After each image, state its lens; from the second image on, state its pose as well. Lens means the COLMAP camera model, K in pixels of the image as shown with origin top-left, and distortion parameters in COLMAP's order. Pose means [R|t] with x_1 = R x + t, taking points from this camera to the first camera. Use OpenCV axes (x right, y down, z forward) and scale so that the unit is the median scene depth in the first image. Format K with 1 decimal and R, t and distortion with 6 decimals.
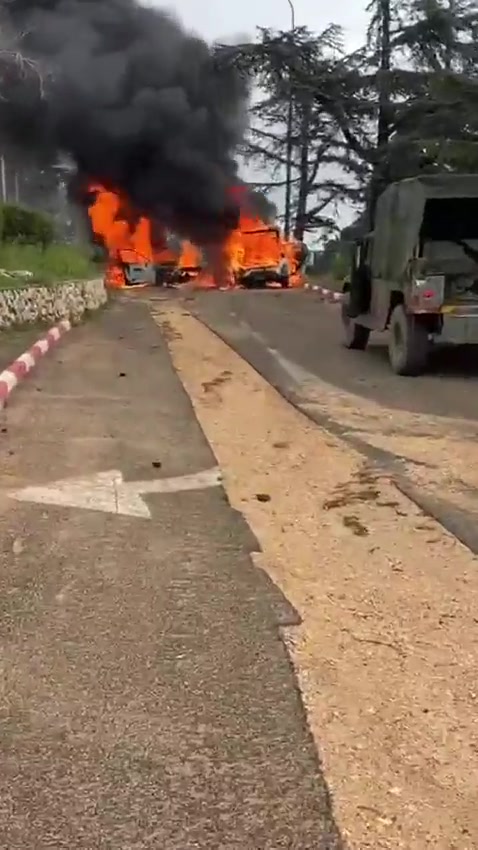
lens RADIAL K [[1229.2, 0, 208.1], [0, 1229.2, 424.7], [0, 0, 1]] dist [0.105248, -0.544033]
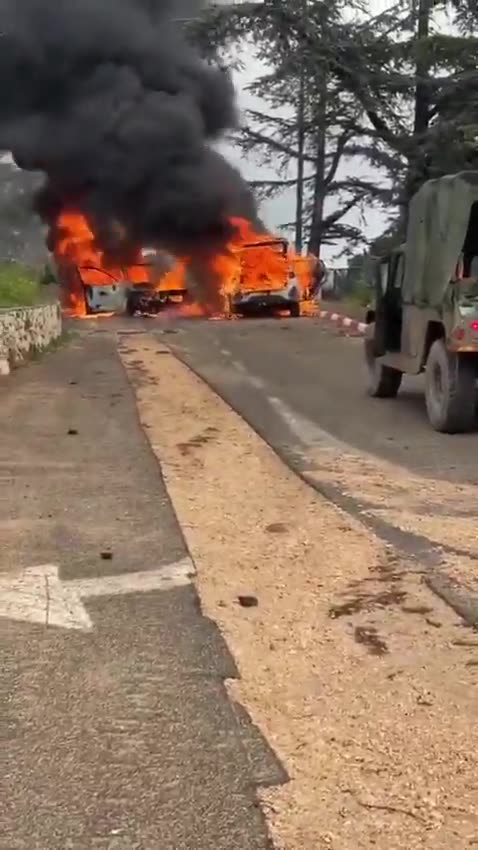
lens RADIAL K [[1492.3, 0, 236.1], [0, 1492.3, 425.1], [0, 0, 1]] dist [0.055432, -0.326114]
pose [[0.999953, -0.001924, -0.009478, 0.037305], [0.001597, 0.999409, -0.034341, -0.012894], [0.009539, 0.034325, 0.999365, 0.078191]]
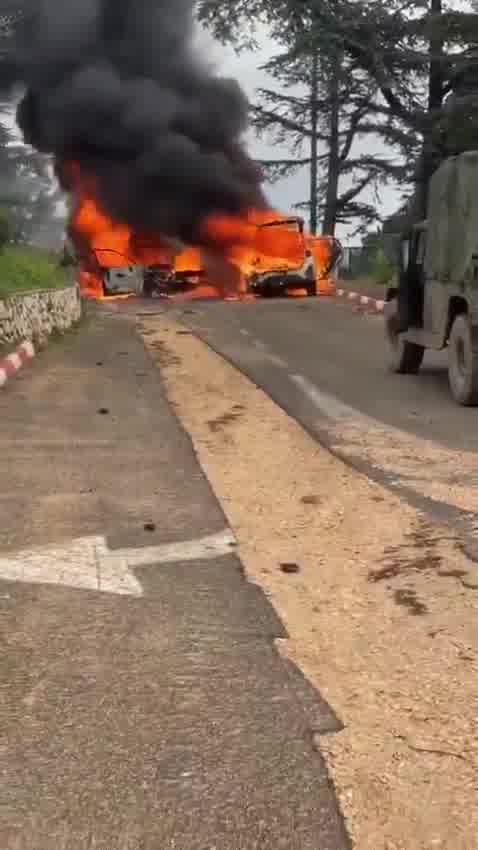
lens RADIAL K [[1635.3, 0, 203.5], [0, 1635.3, 426.3], [0, 0, 1]] dist [0.079640, -0.286007]
pose [[0.999828, -0.017850, -0.004994, -0.001747], [0.017671, 0.999272, -0.033822, 0.003805], [0.005594, 0.033728, 0.999415, -0.018987]]
